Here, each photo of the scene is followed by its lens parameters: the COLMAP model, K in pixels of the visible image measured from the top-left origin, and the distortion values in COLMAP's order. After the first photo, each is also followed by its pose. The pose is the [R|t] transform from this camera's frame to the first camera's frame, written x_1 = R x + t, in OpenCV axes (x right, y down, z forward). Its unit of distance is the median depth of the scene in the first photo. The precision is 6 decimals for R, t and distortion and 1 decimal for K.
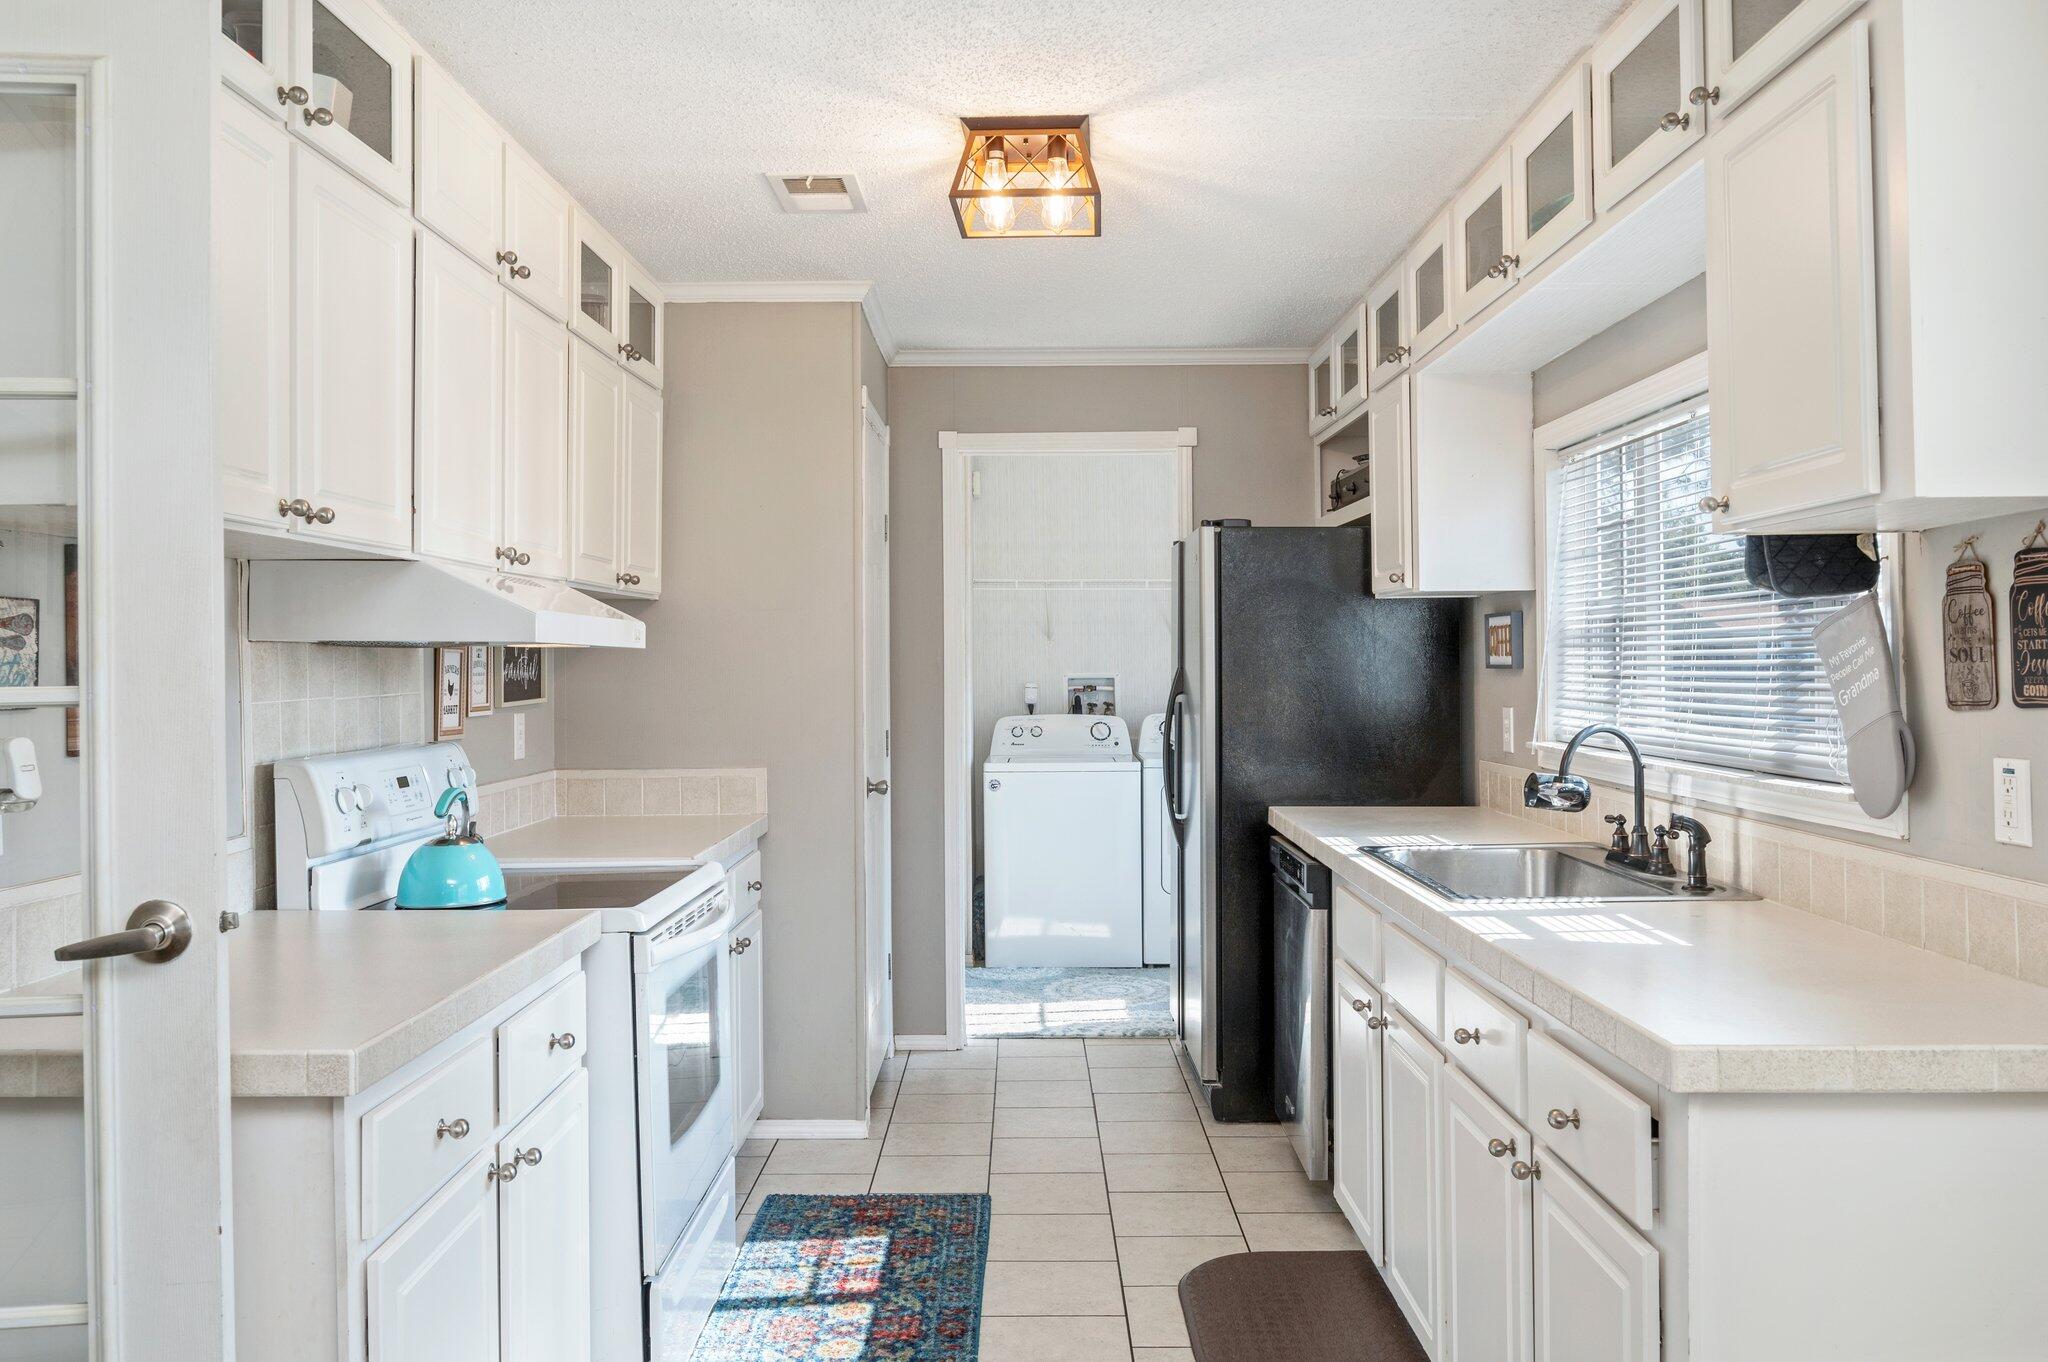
lens RADIAL K [[1471.3, 0, 1024.9], [0, 1471.3, 672.3], [0, 0, 1]] dist [0.000537, -0.000030]
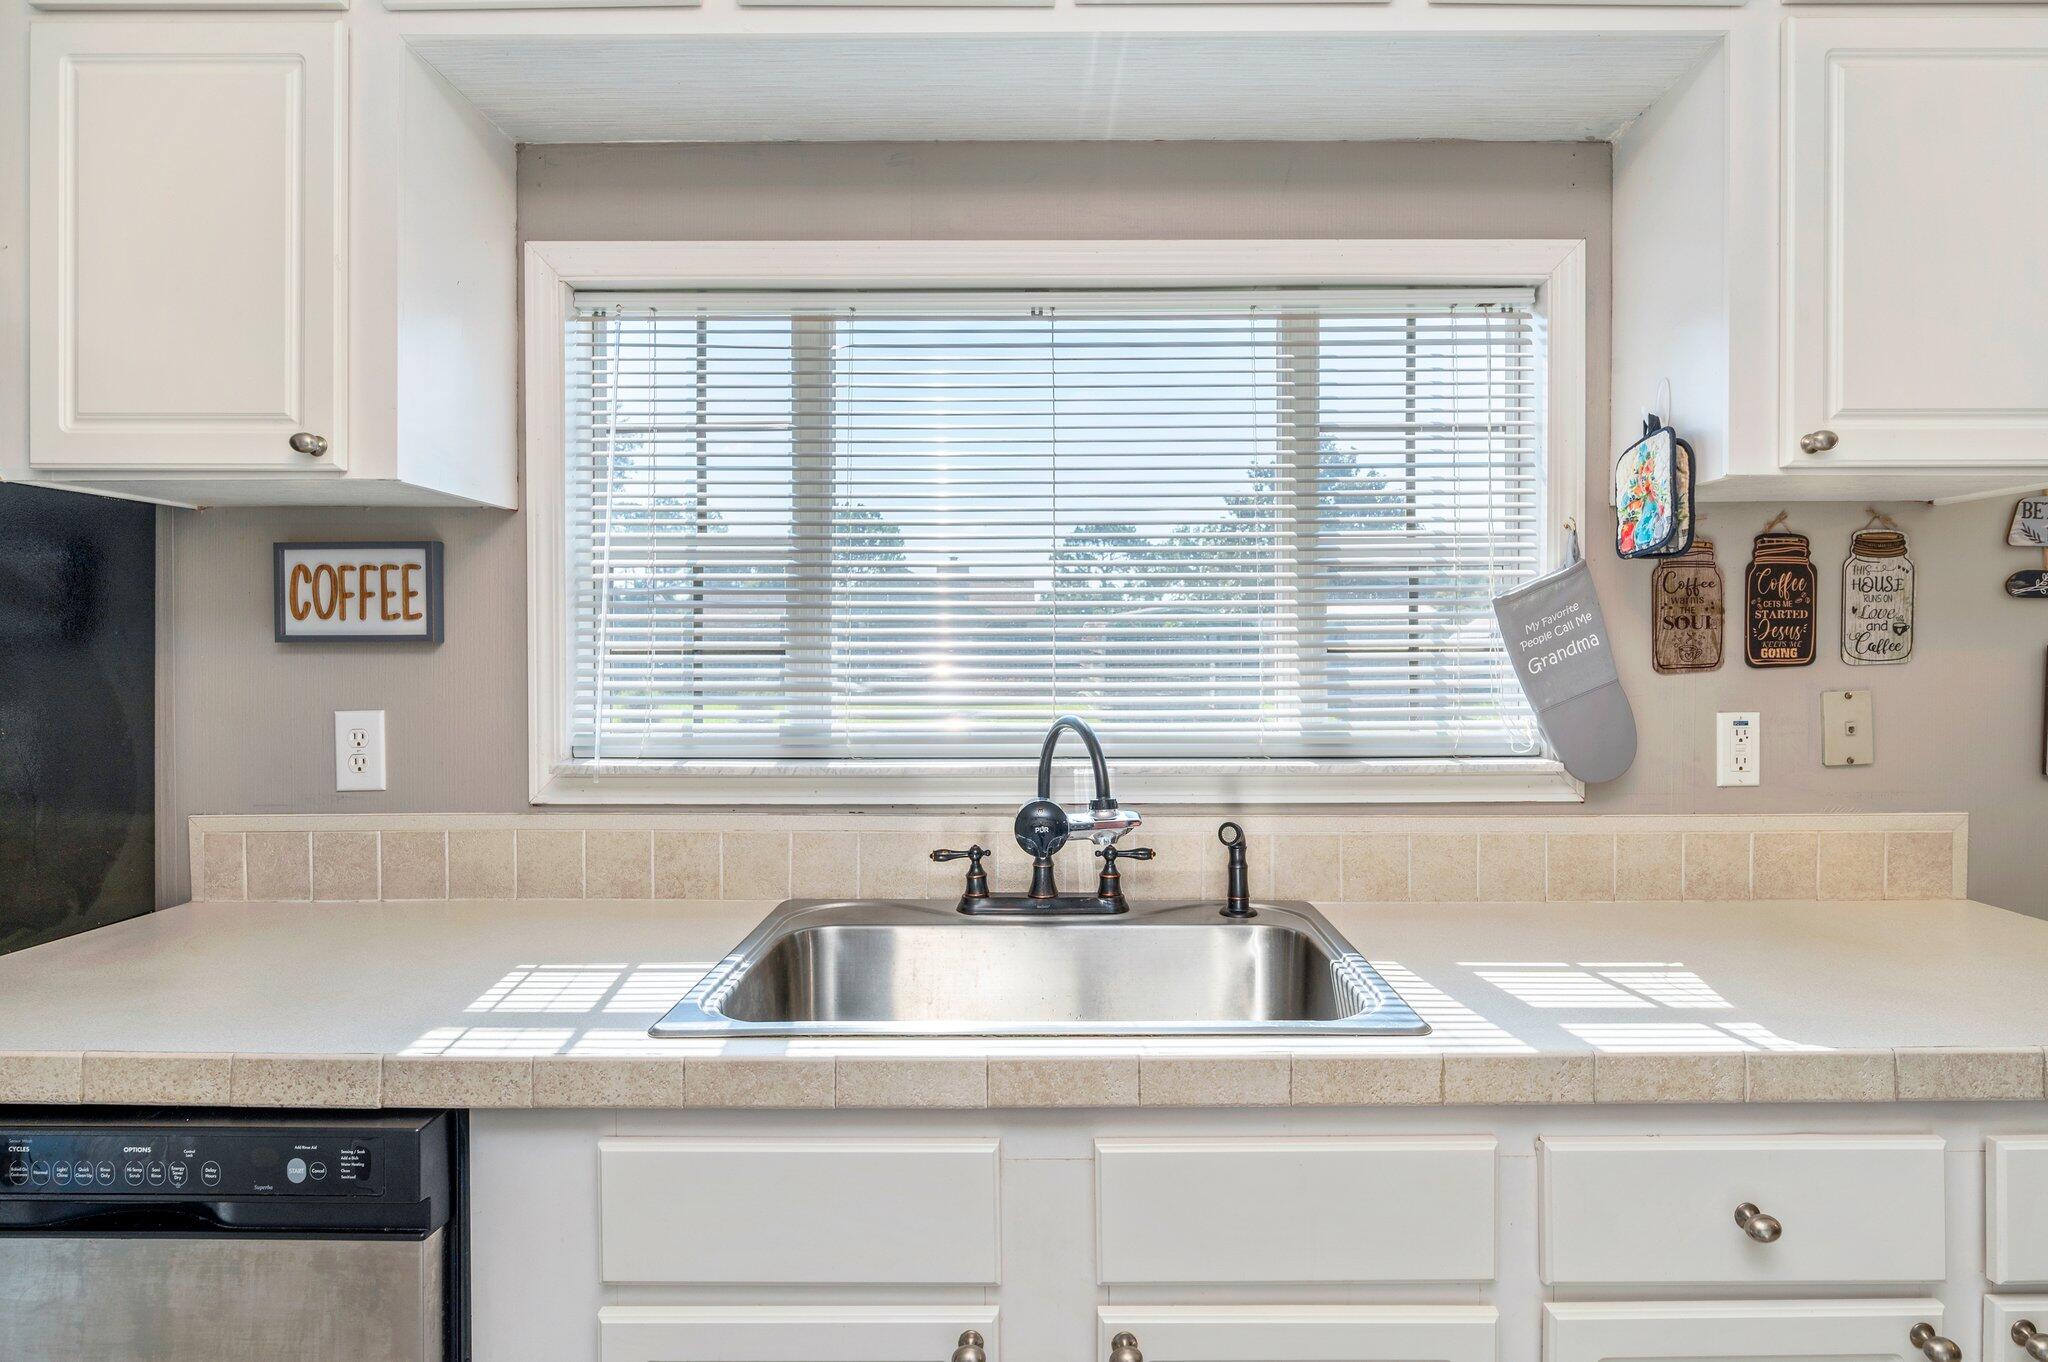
lens RADIAL K [[1001.2, 0, 1023.4], [0, 1001.2, 662.7], [0, 0, 1]] dist [-0.000885, -0.000198]
pose [[-0.000367, -0.006268, 0.999980, -0.113594], [0.008438, 0.999945, 0.006271, 0.009366], [-0.999964, 0.008440, -0.000314, 1.511704]]
